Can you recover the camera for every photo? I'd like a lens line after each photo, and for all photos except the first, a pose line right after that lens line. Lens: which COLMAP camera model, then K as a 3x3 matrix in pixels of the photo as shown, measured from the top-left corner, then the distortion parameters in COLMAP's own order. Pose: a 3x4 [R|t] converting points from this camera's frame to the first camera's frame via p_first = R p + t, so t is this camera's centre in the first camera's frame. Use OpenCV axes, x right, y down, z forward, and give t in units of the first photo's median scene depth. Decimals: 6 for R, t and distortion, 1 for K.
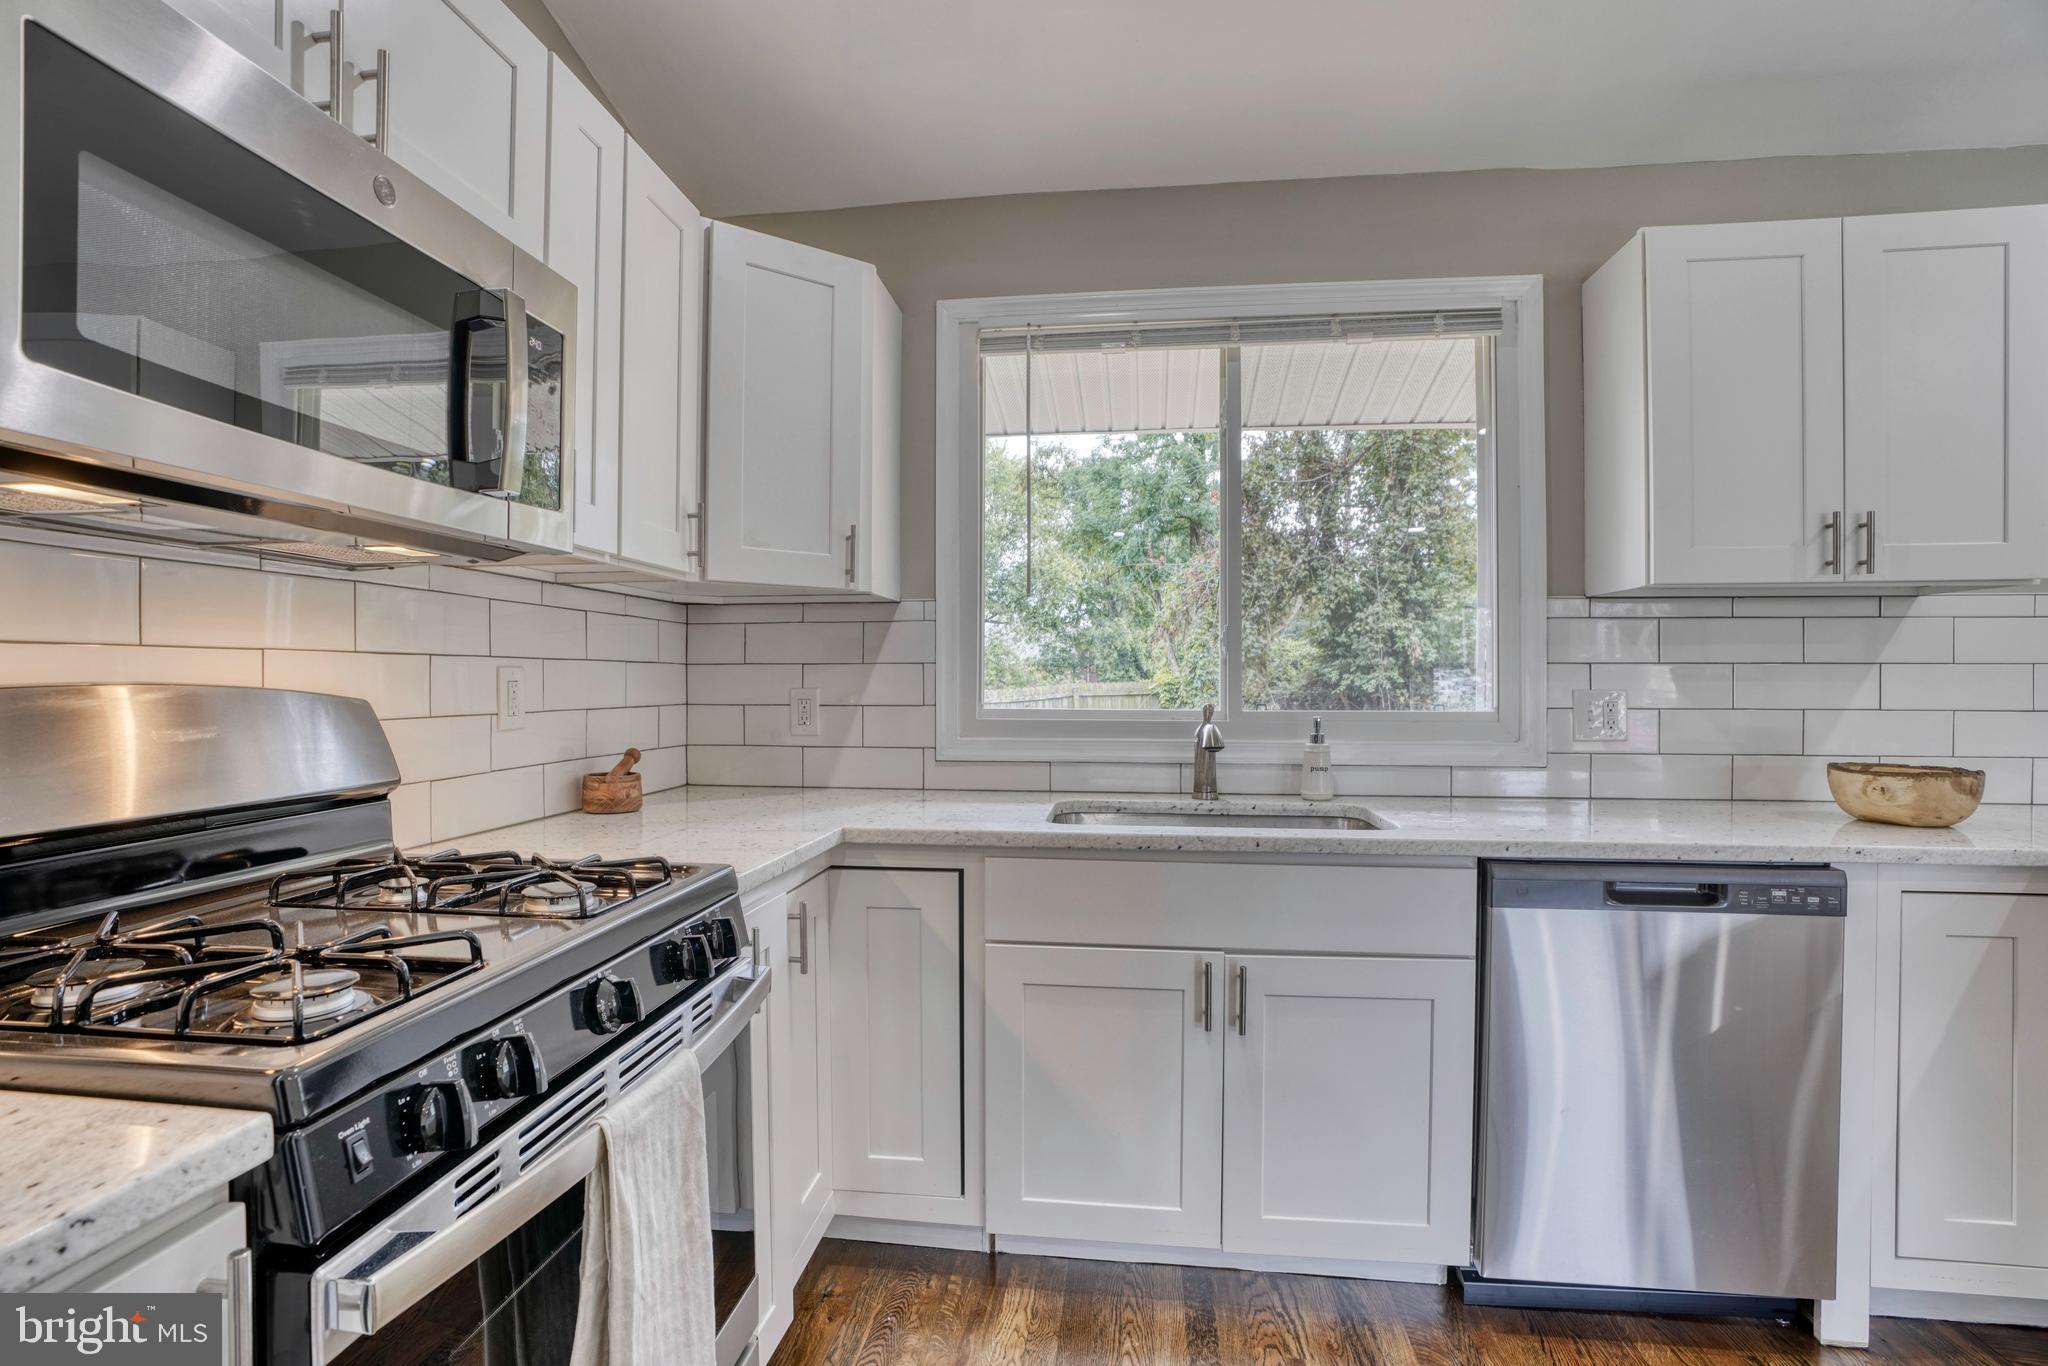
lens RADIAL K [[959.7, 0, 1008.6], [0, 959.7, 683.7], [0, 0, 1]] dist [-0.047073, 0.014728]
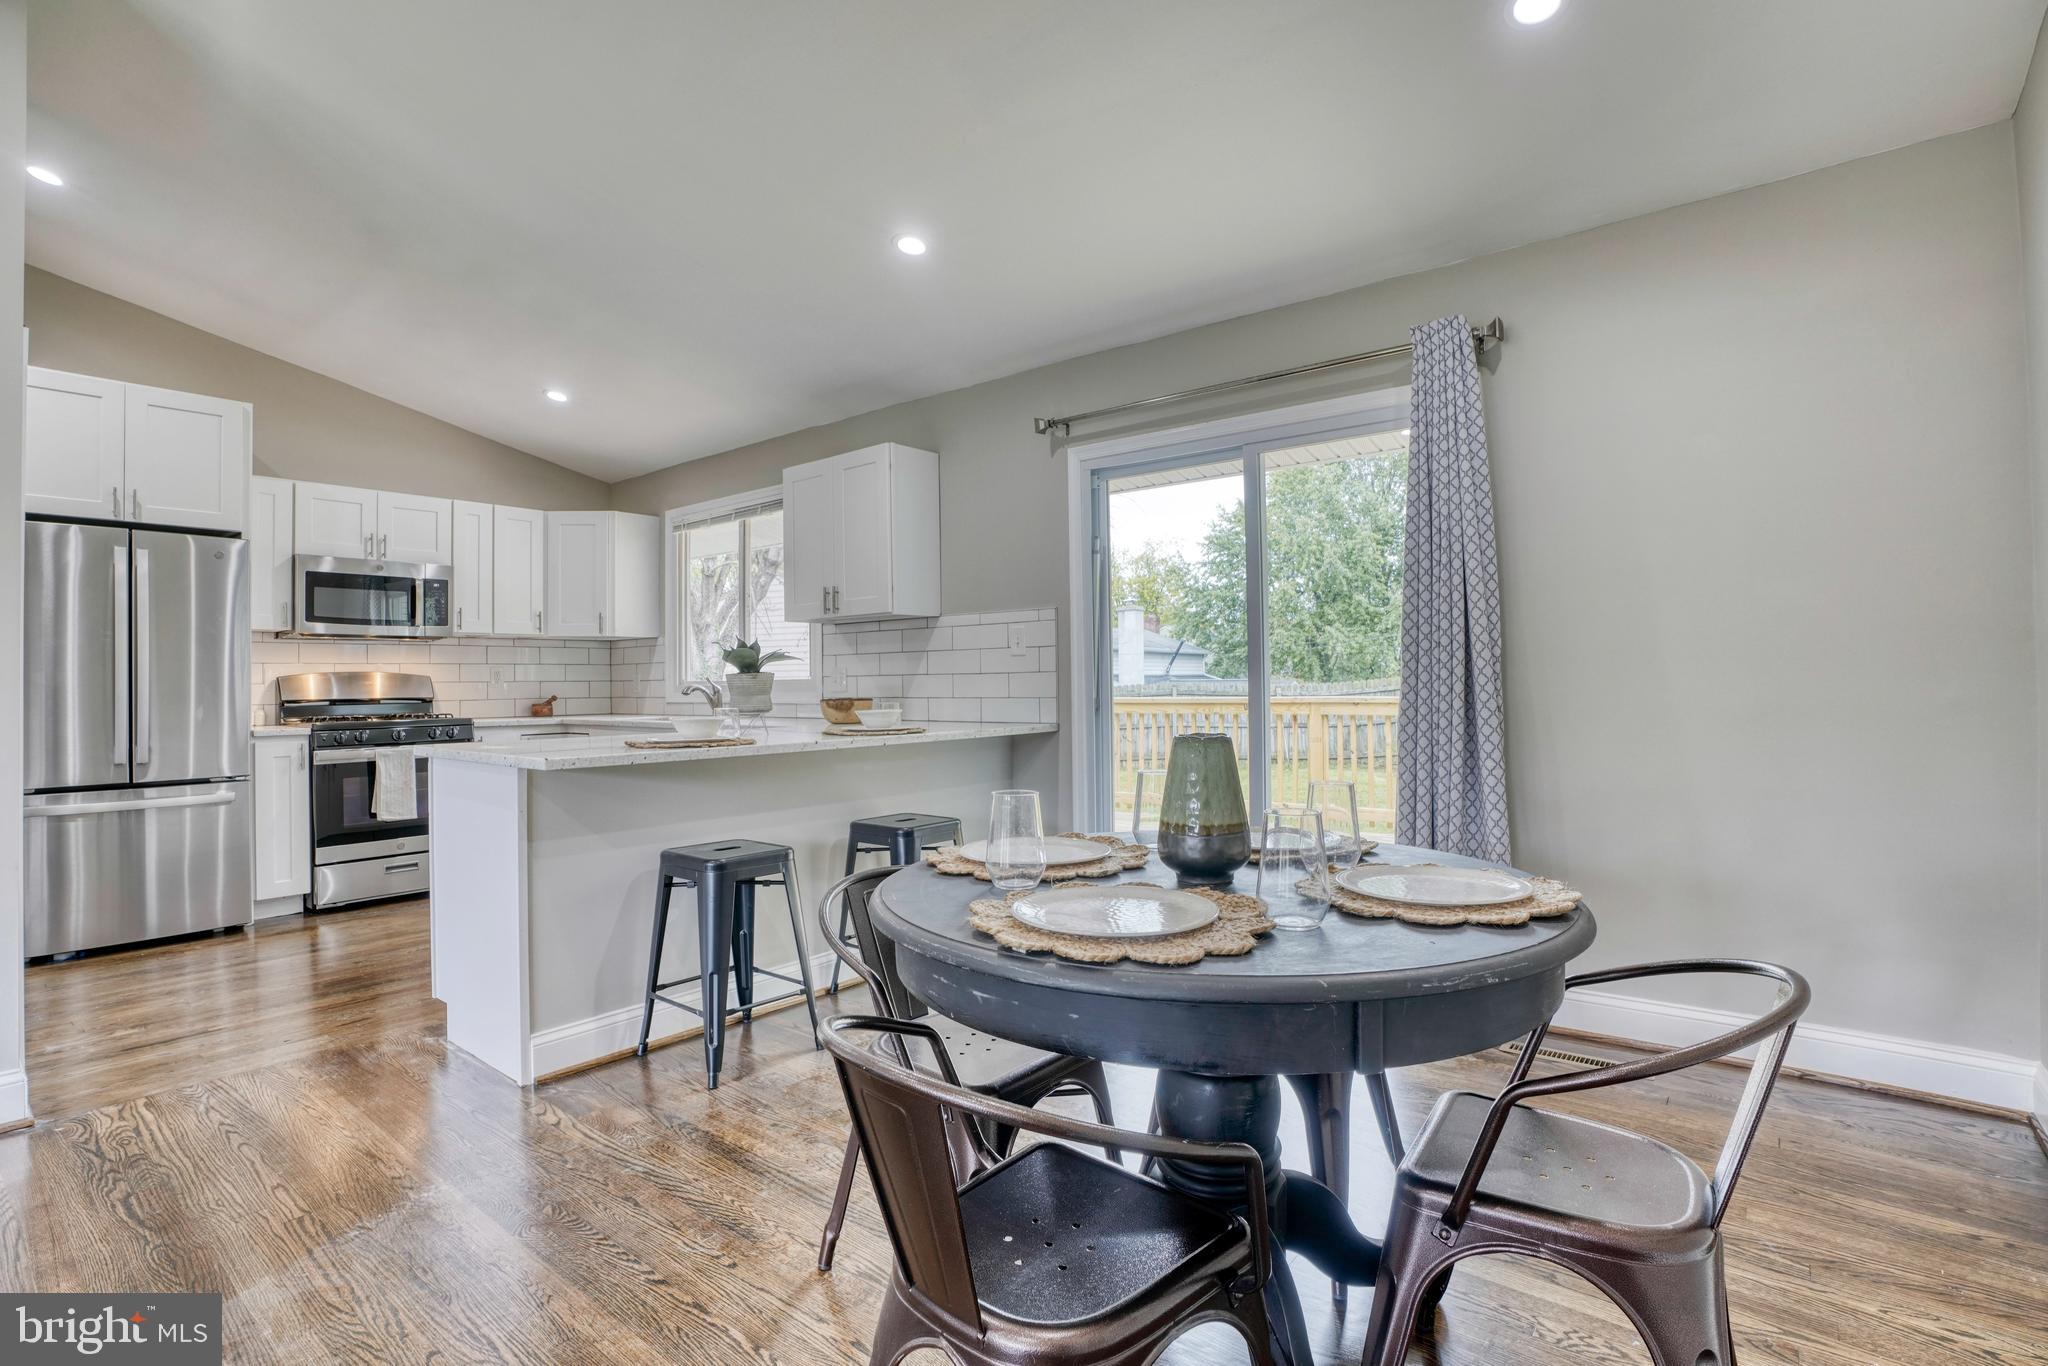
lens RADIAL K [[959.7, 0, 999.1], [0, 959.7, 671.1], [0, 0, 1]] dist [-0.047073, 0.014728]
pose [[0.853183, -0.020696, -0.521200, 2.084116], [0.013466, 0.999753, -0.017656, 0.059863], [0.521437, 0.008045, 0.853252, -0.674559]]
